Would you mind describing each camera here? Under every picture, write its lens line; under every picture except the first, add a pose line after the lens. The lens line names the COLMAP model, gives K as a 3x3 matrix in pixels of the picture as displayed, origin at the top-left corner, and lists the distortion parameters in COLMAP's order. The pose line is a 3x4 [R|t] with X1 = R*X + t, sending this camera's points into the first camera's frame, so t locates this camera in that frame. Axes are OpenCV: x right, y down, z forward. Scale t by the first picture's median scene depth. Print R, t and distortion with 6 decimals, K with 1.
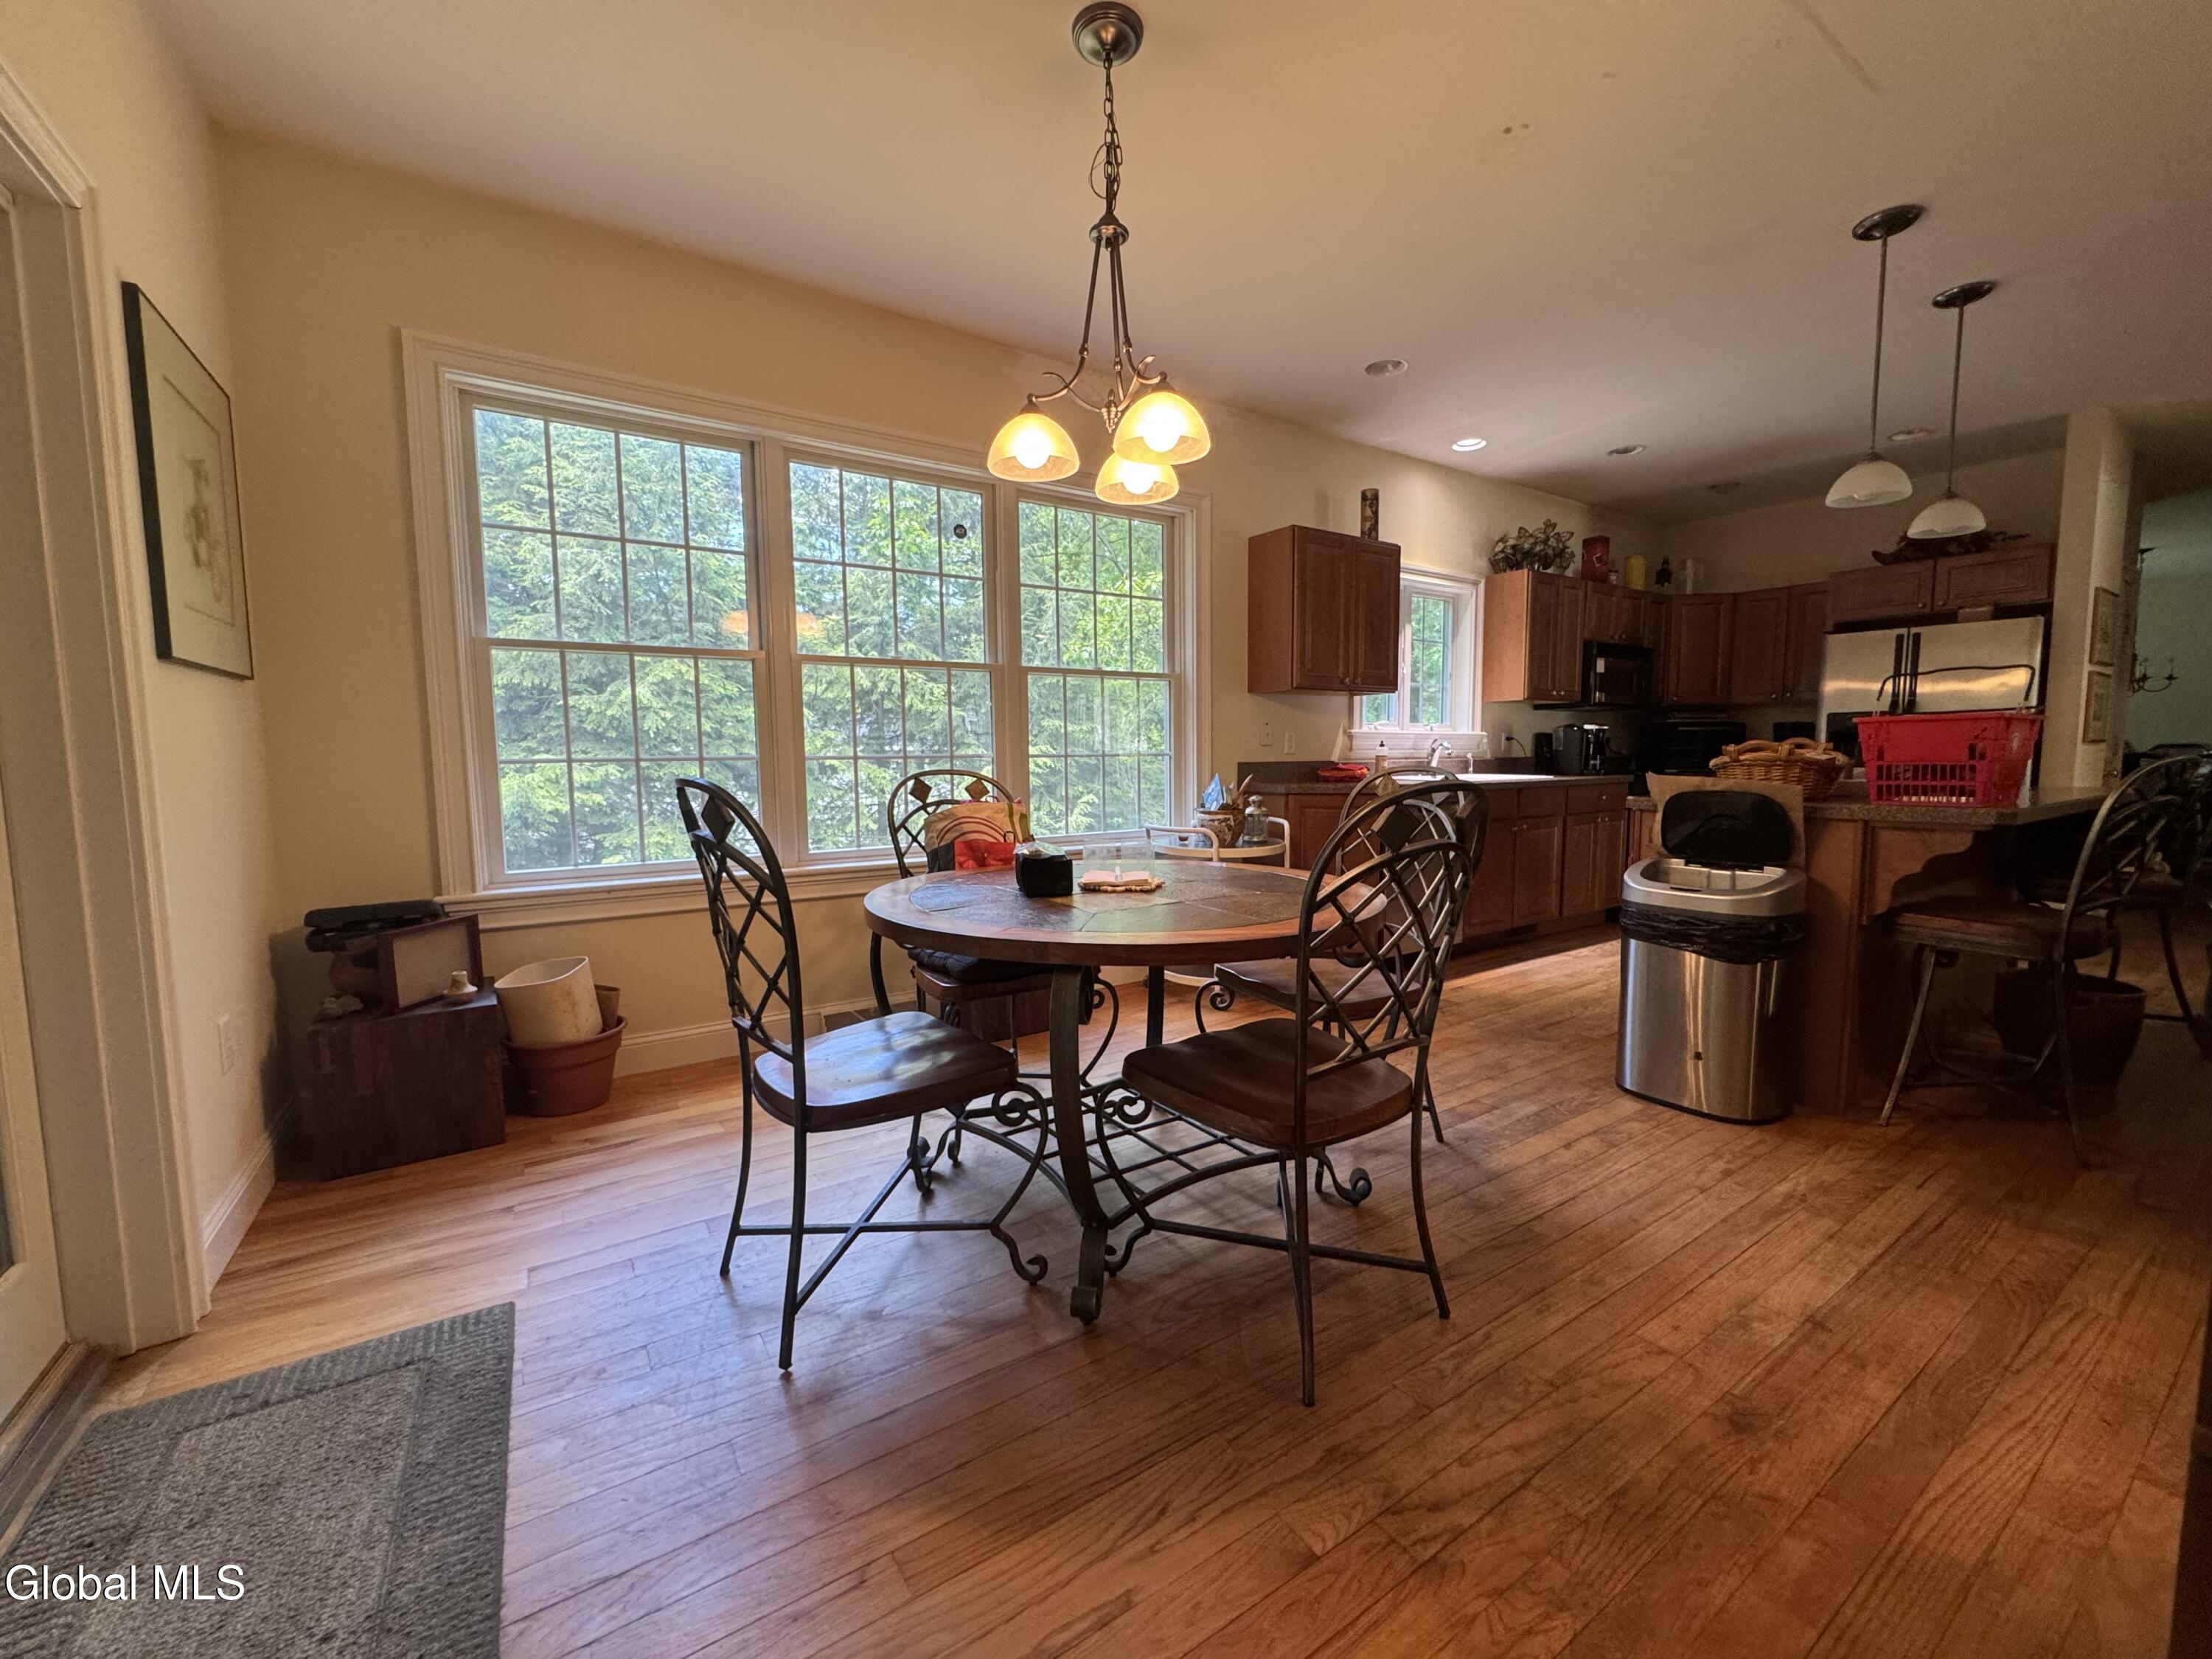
lens RADIAL K [[883.7, 0, 1106.0], [0, 883.7, 829.5], [0, 0, 1]] dist [-0.002489, -0.000323]
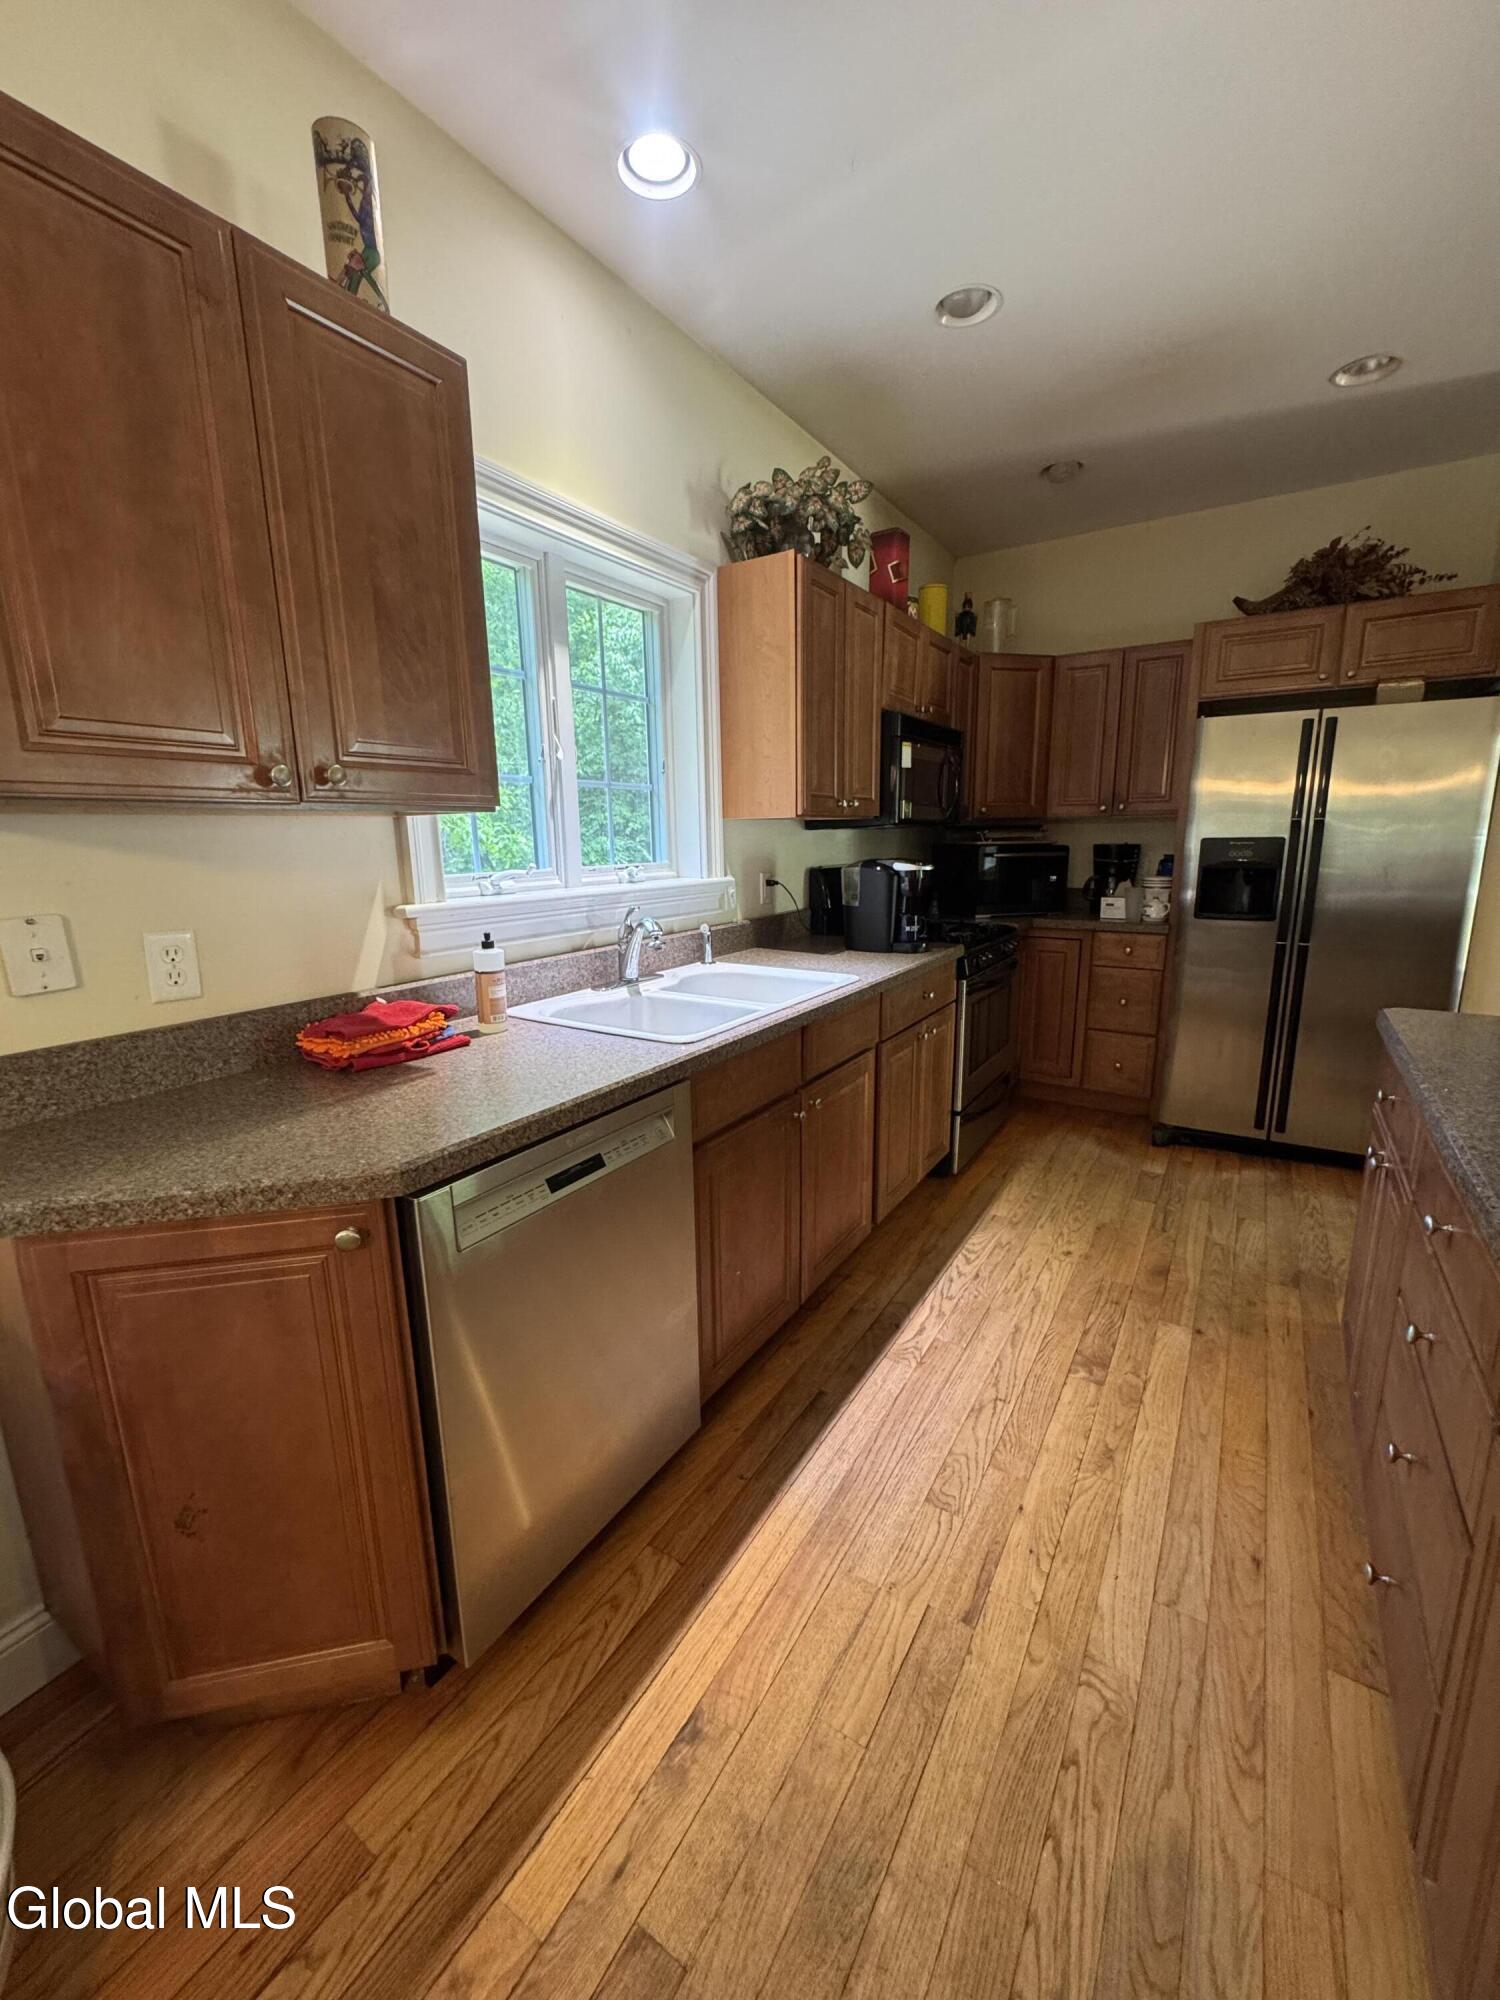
lens RADIAL K [[799.0, 0, 750.0], [0, 799.0, 1000.0], [0, 0, 1]] dist [-0.002489, -0.000323]
pose [[0.912114, -0.091394, 0.399620, 0.245593], [0.045758, 0.991437, 0.122303, -0.097477], [-0.407376, -0.093268, 0.908486, 0.563119]]
